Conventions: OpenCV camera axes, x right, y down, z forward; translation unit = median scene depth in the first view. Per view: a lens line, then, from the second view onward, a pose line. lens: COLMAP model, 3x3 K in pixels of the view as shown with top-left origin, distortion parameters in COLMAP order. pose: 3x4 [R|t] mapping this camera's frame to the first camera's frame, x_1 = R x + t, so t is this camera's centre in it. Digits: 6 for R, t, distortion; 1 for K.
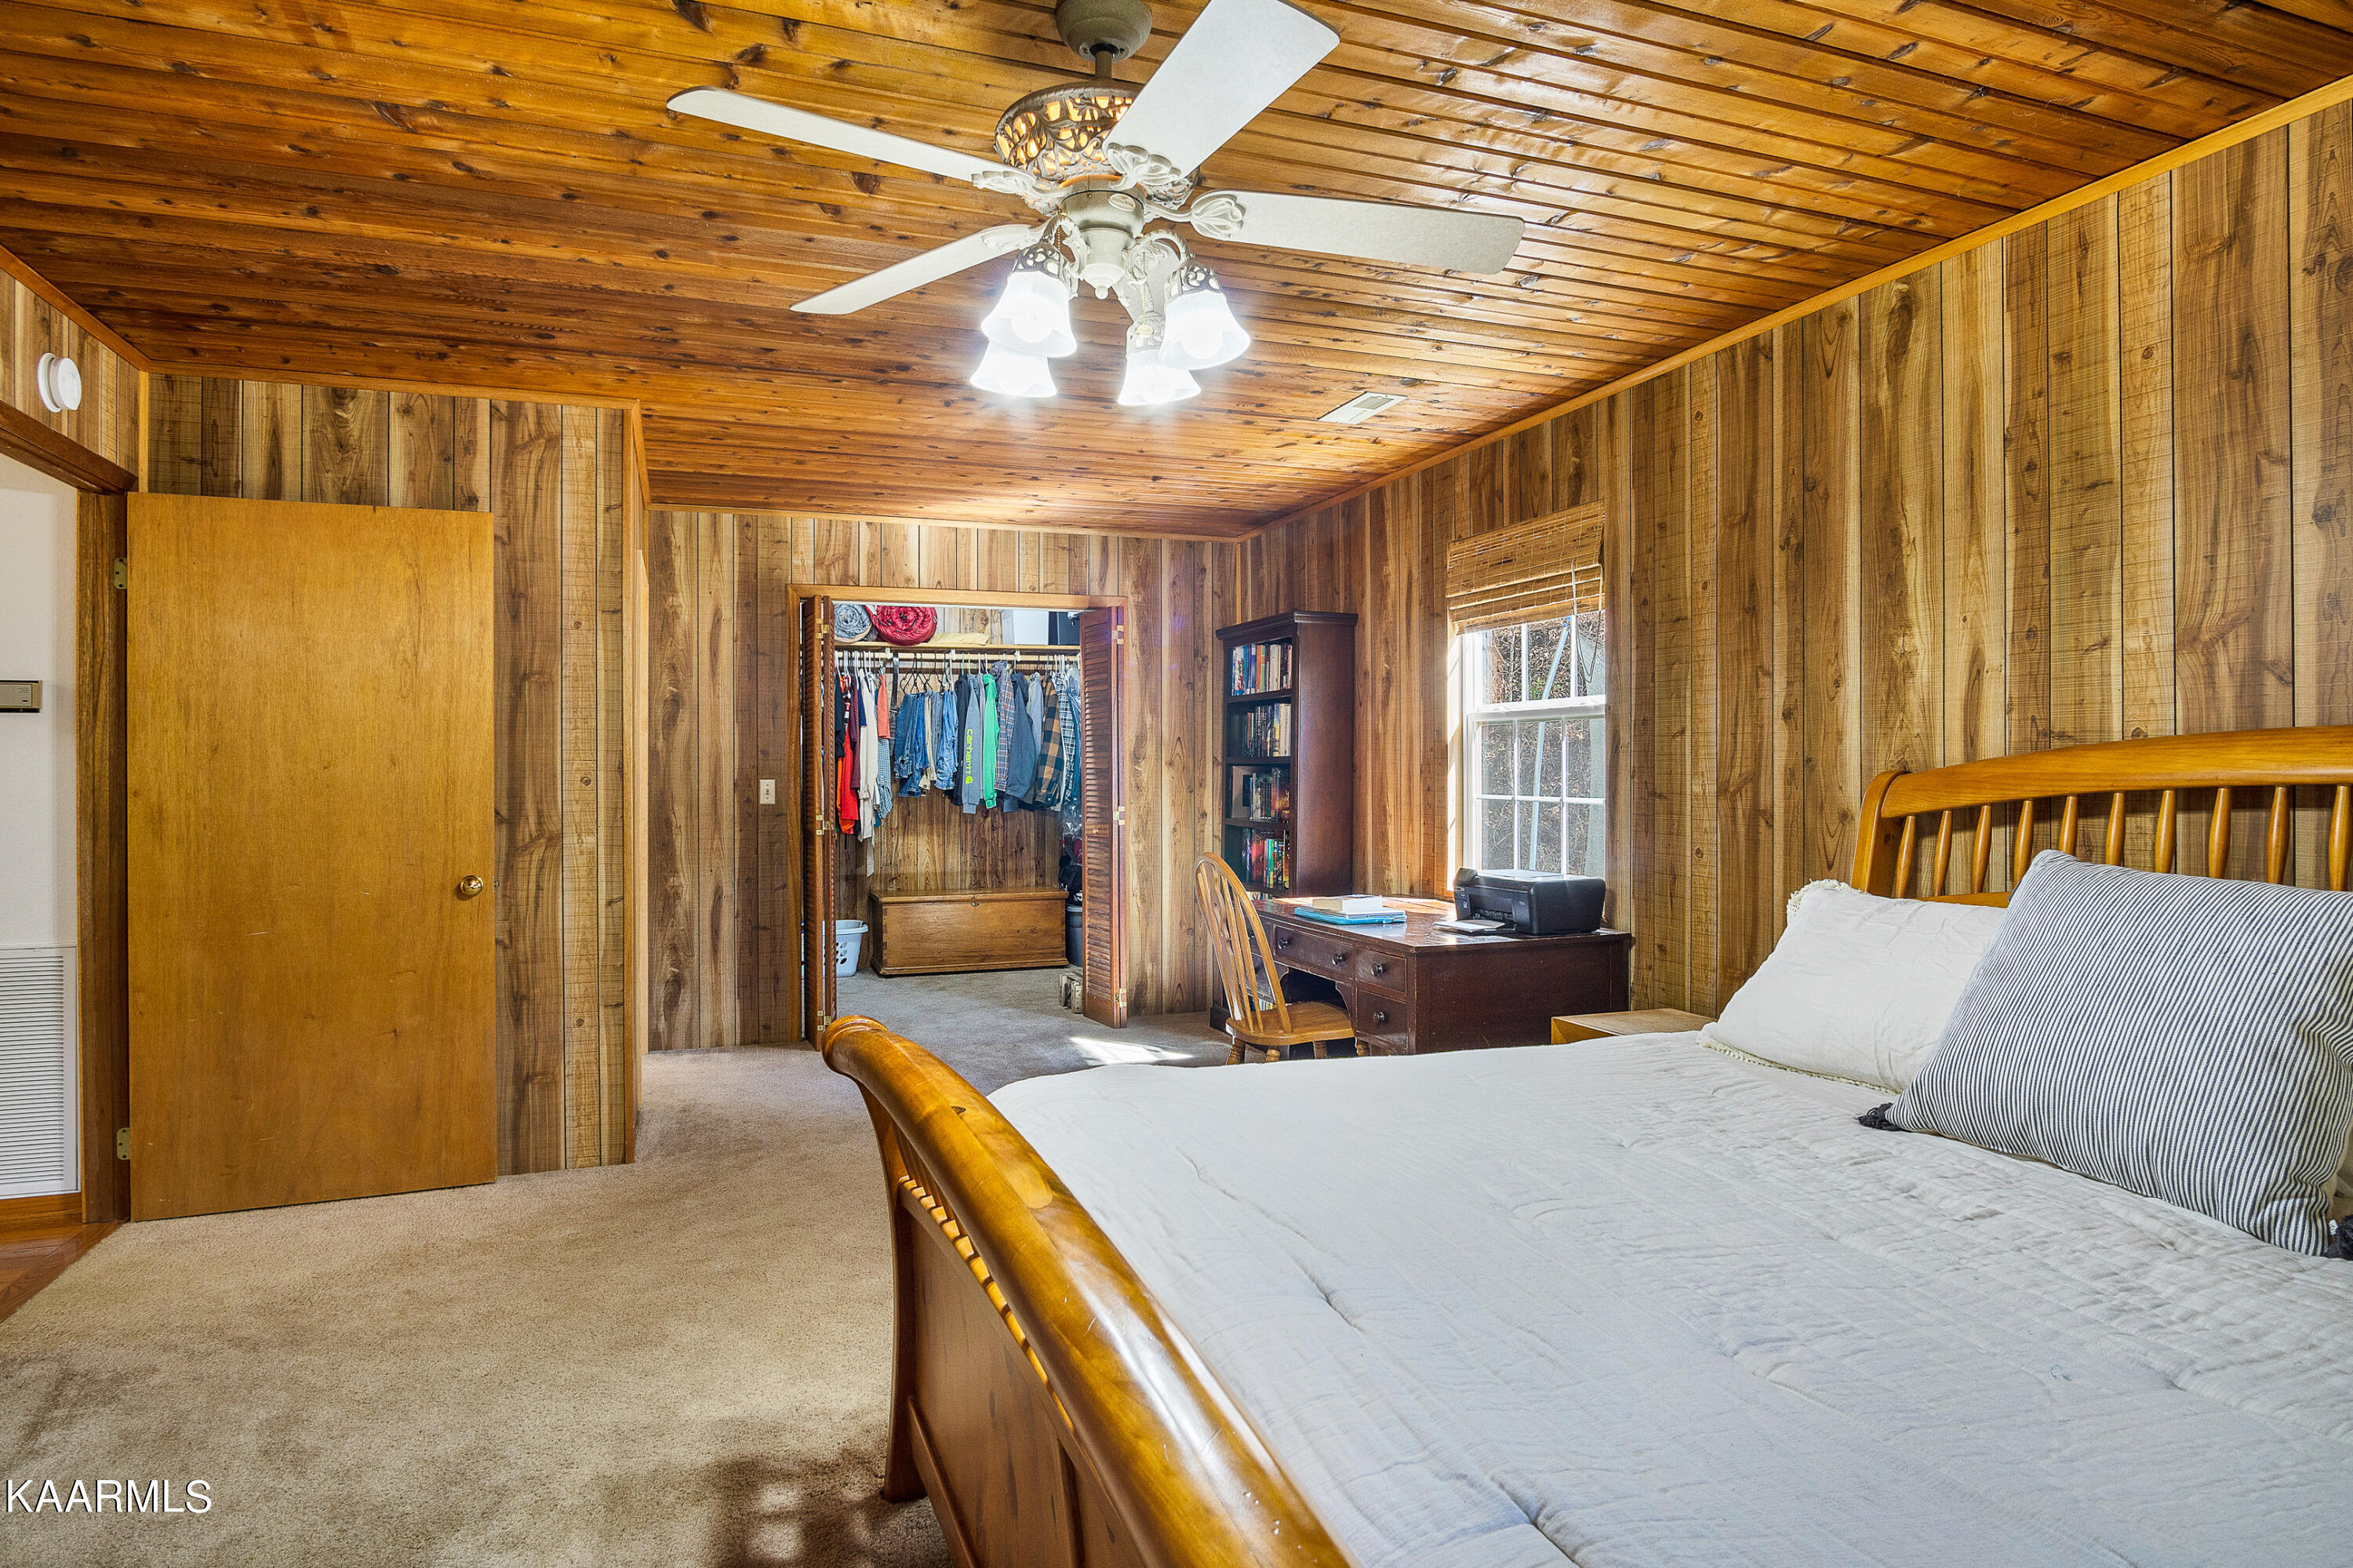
lens RADIAL K [[1311.9, 0, 1169.1], [0, 1311.9, 774.9], [0, 0, 1]] dist [-0.040844, 0.000842]
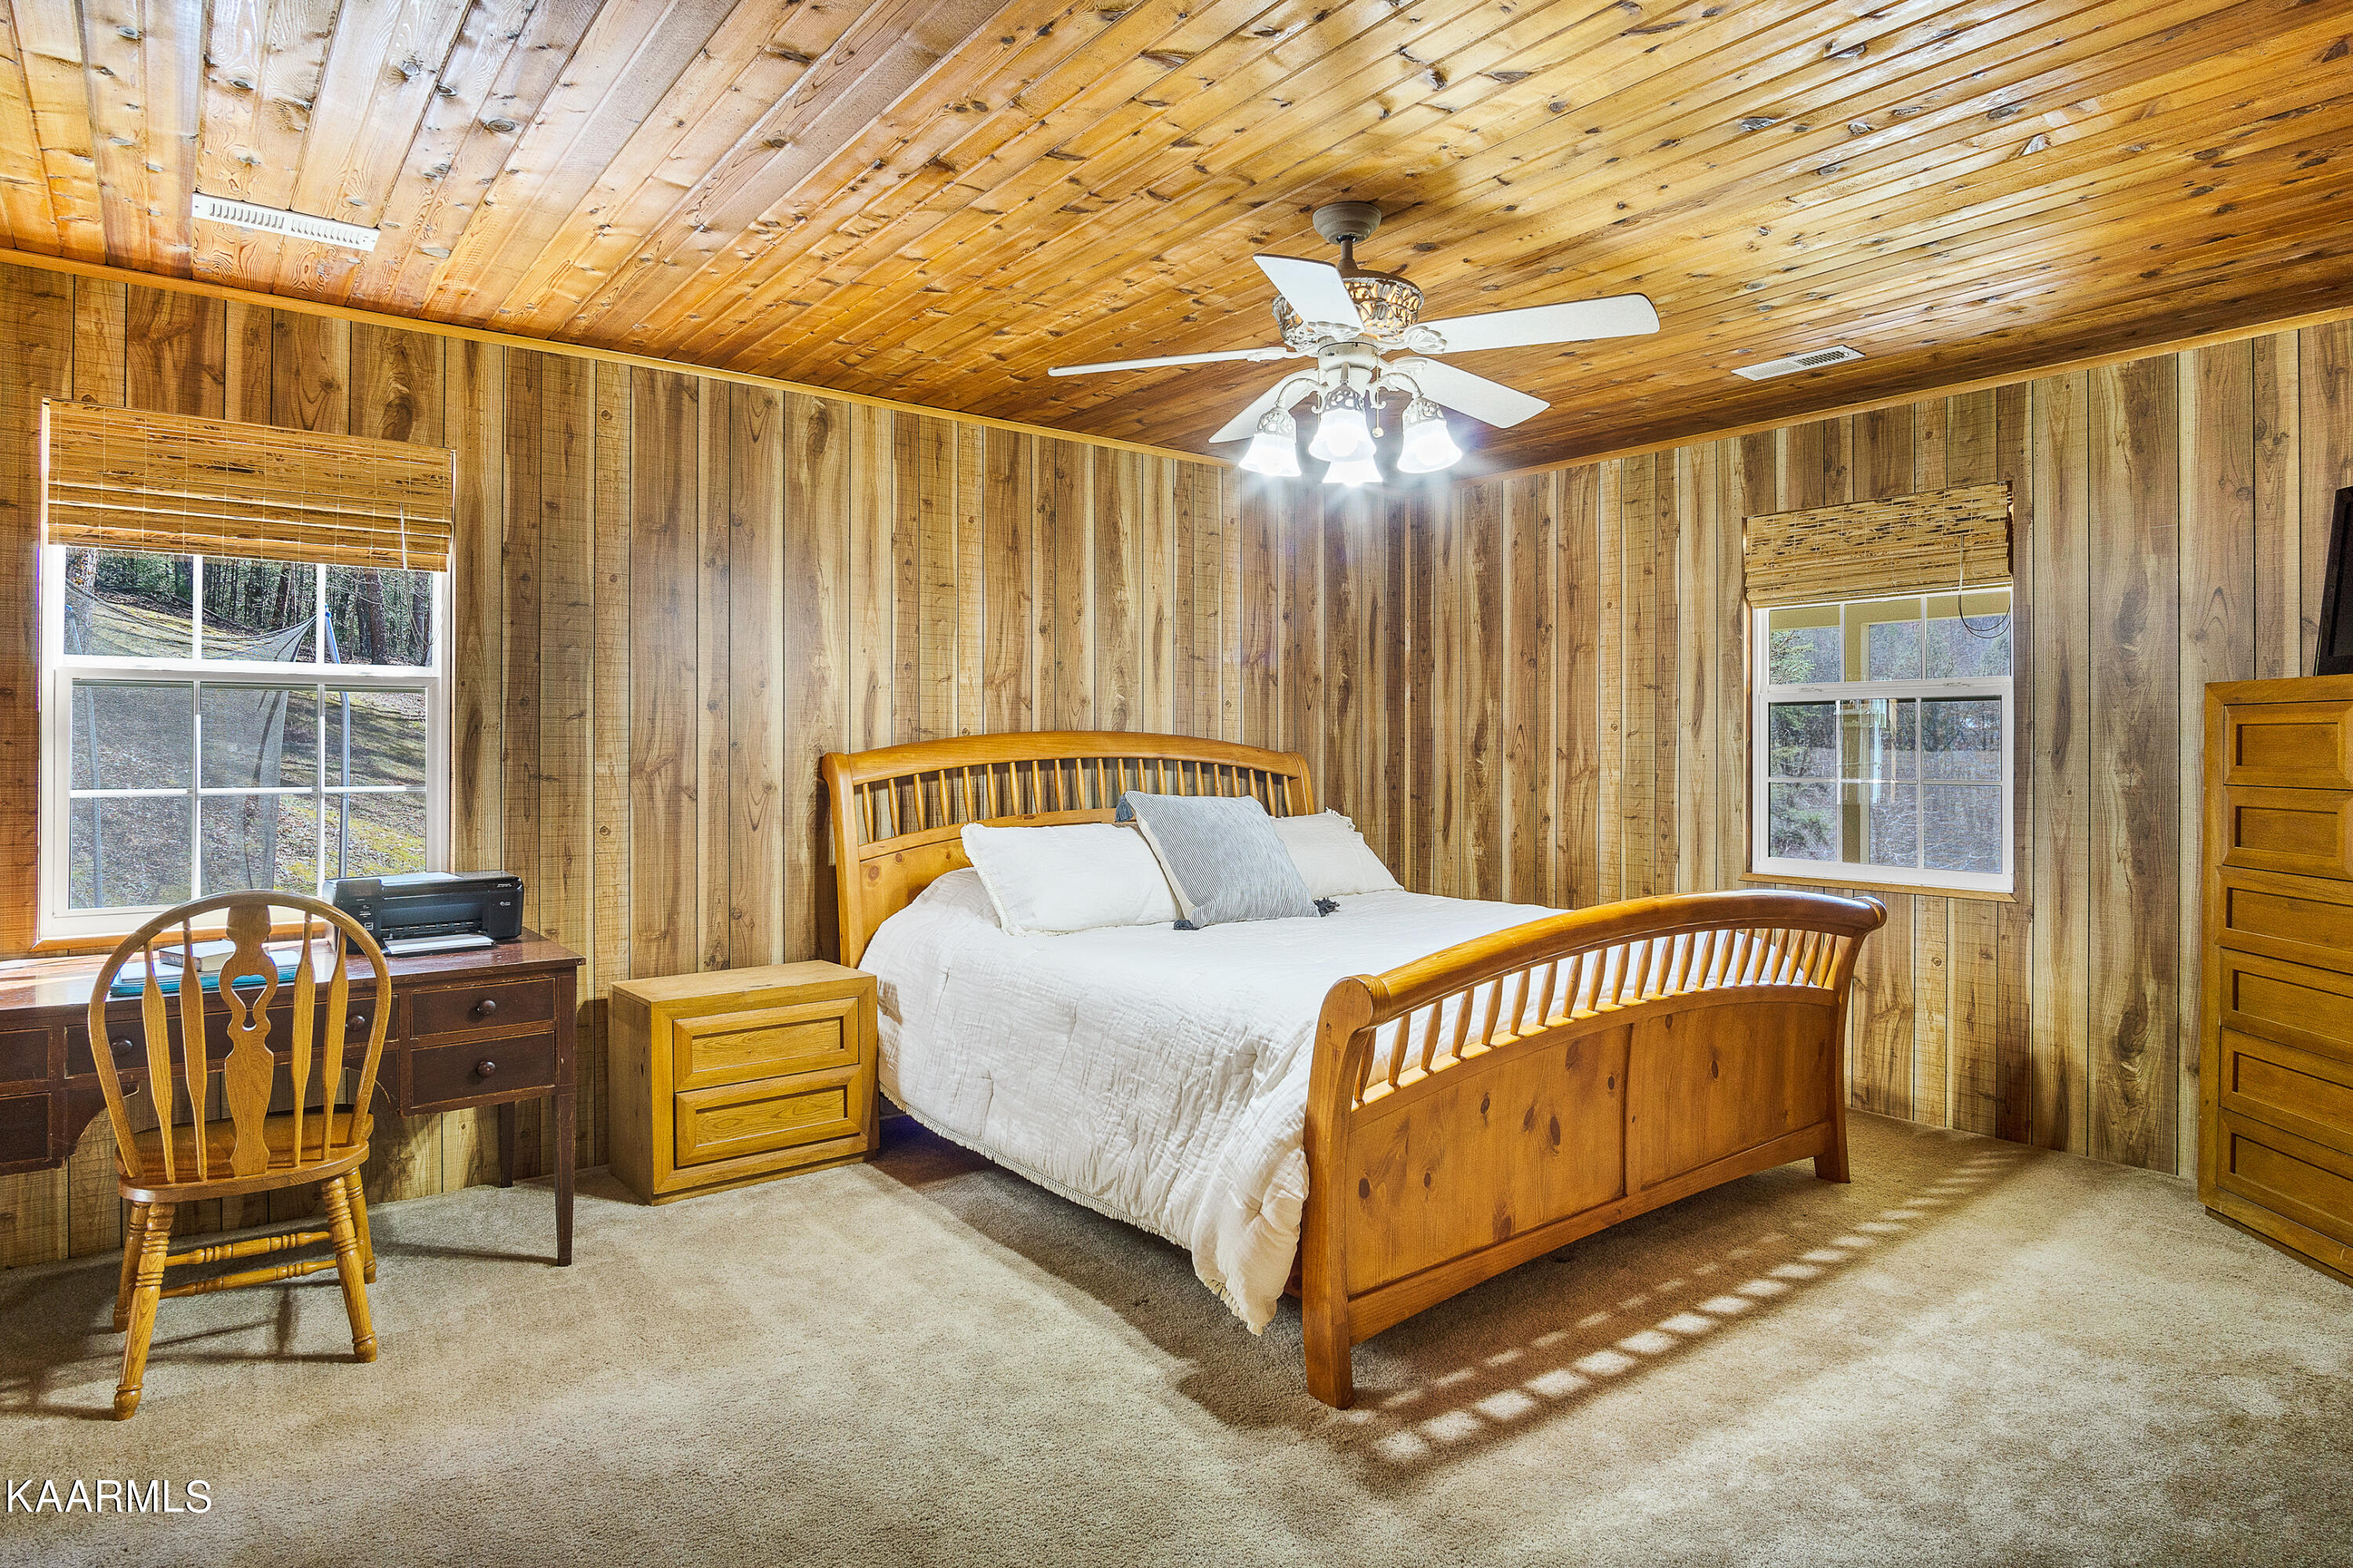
lens RADIAL K [[1311.9, 0, 1169.1], [0, 1311.9, 774.9], [0, 0, 1]] dist [-0.040844, 0.000842]
pose [[-0.309242, -0.008461, 0.950946, -0.882084], [0.009183, 0.999887, 0.011883, 0.007689], [-0.950939, 0.012407, -0.309130, 1.073818]]
